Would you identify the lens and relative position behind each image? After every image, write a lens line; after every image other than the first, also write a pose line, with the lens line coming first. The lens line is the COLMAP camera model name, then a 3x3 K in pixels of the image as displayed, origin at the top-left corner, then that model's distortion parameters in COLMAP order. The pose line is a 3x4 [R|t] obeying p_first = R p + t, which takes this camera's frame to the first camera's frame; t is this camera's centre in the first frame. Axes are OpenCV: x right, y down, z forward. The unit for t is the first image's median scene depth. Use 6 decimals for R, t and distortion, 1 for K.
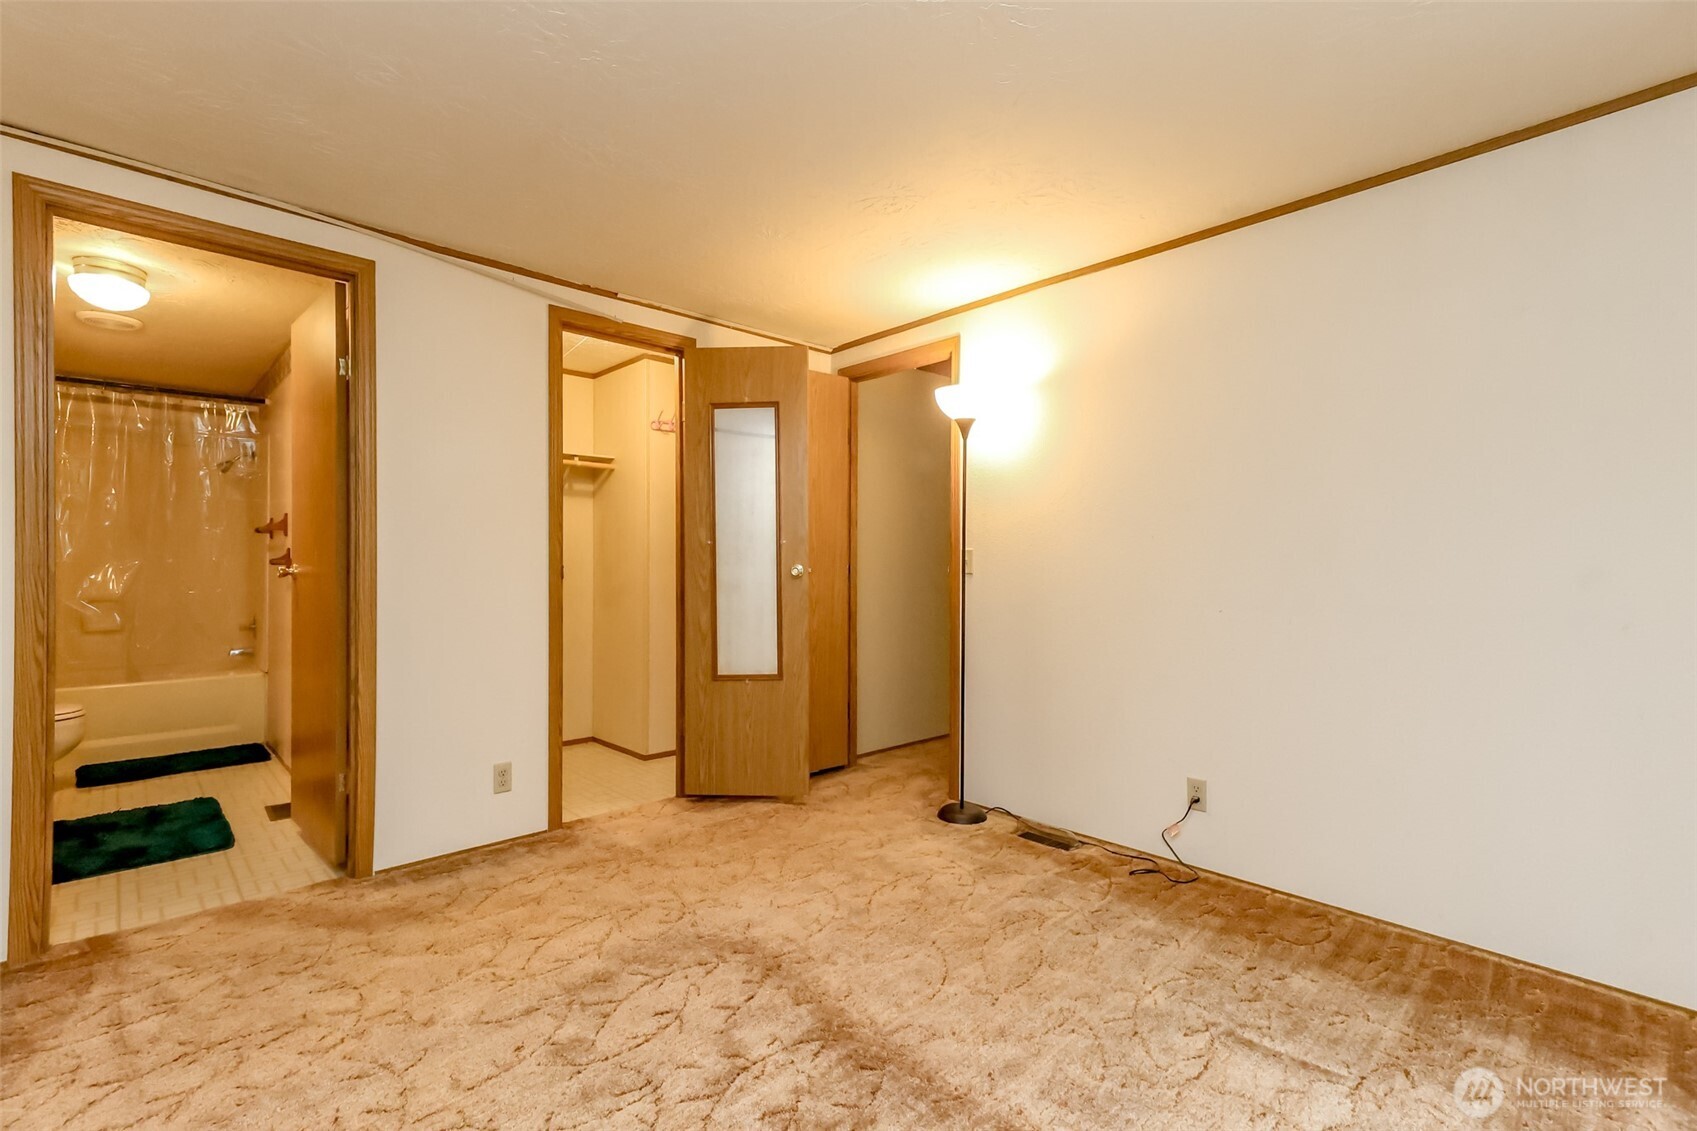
lens RADIAL K [[755.0, 0, 854.9], [0, 755.0, 570.4], [0, 0, 1]] dist [0.014375, 0.000029]
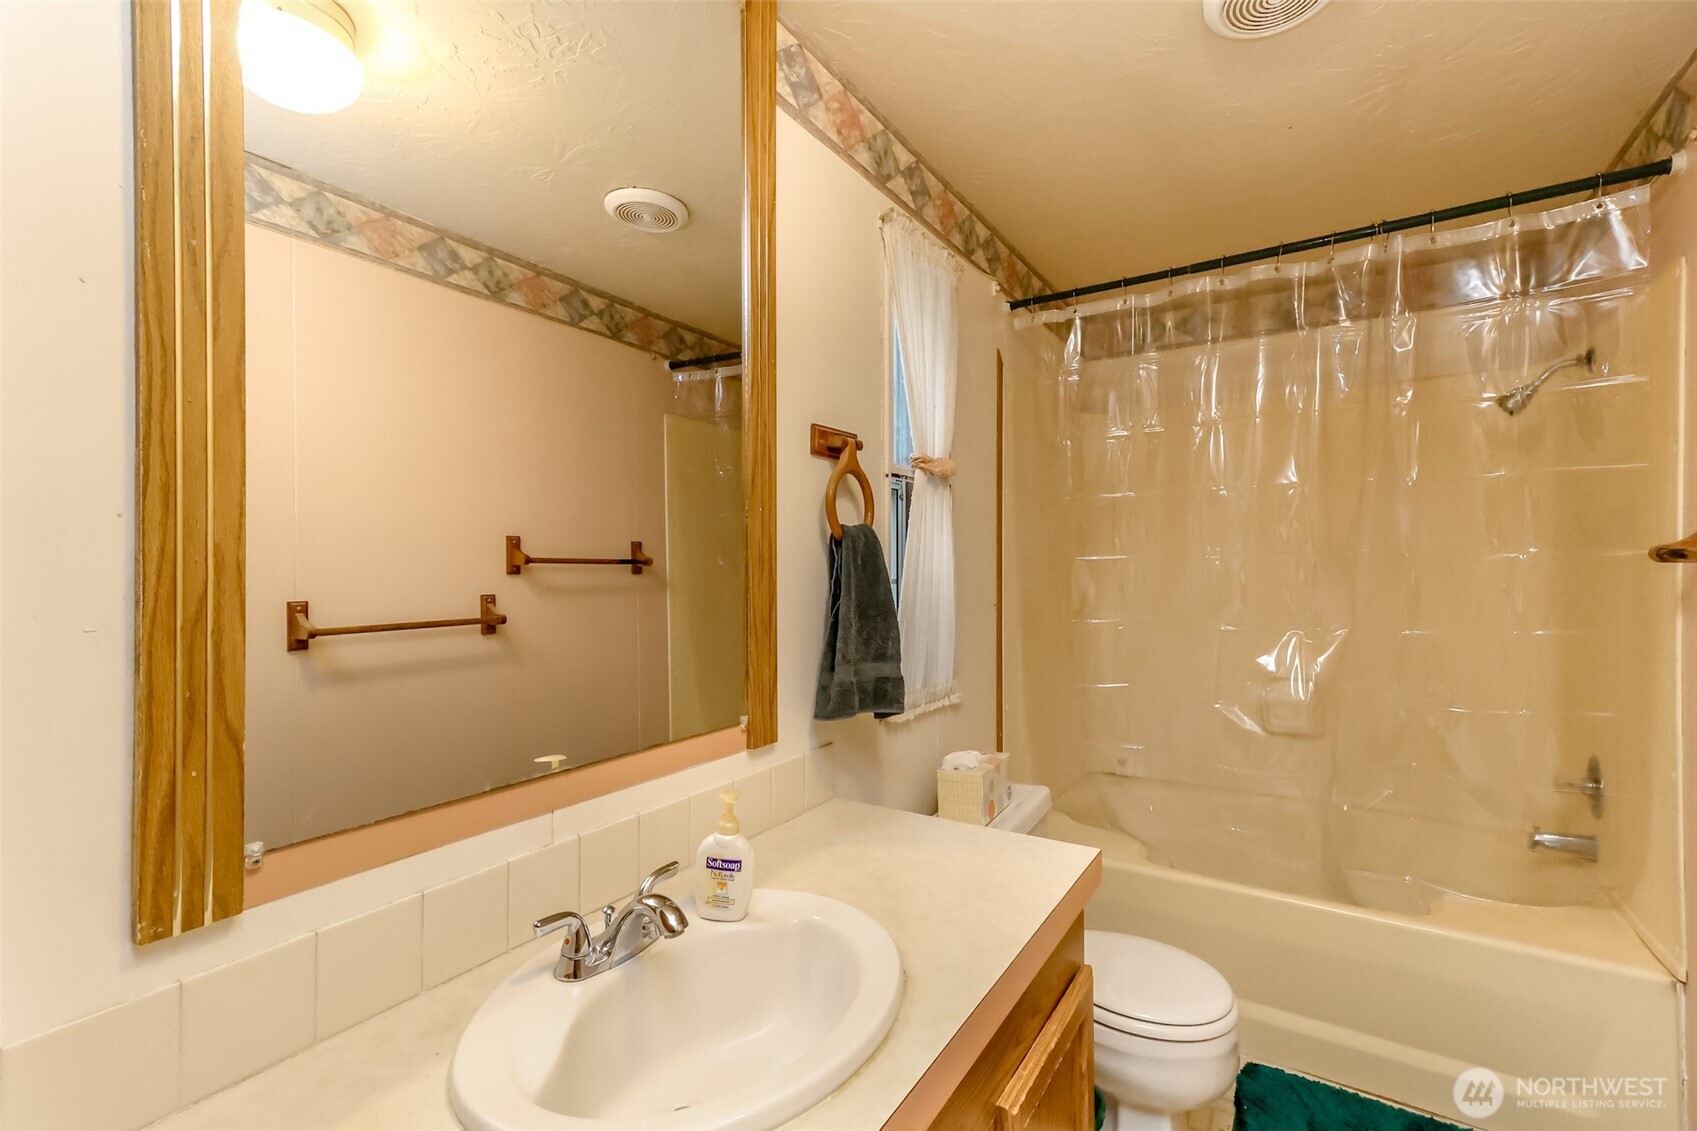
lens RADIAL K [[755.0, 0, 854.9], [0, 755.0, 570.4], [0, 0, 1]] dist [0.014375, 0.000029]
pose [[0.237452, -0.003623, -0.971393, -0.536201], [-0.006761, 0.999963, -0.005382, -0.038122], [0.971376, 0.007846, 0.237418, 0.576199]]
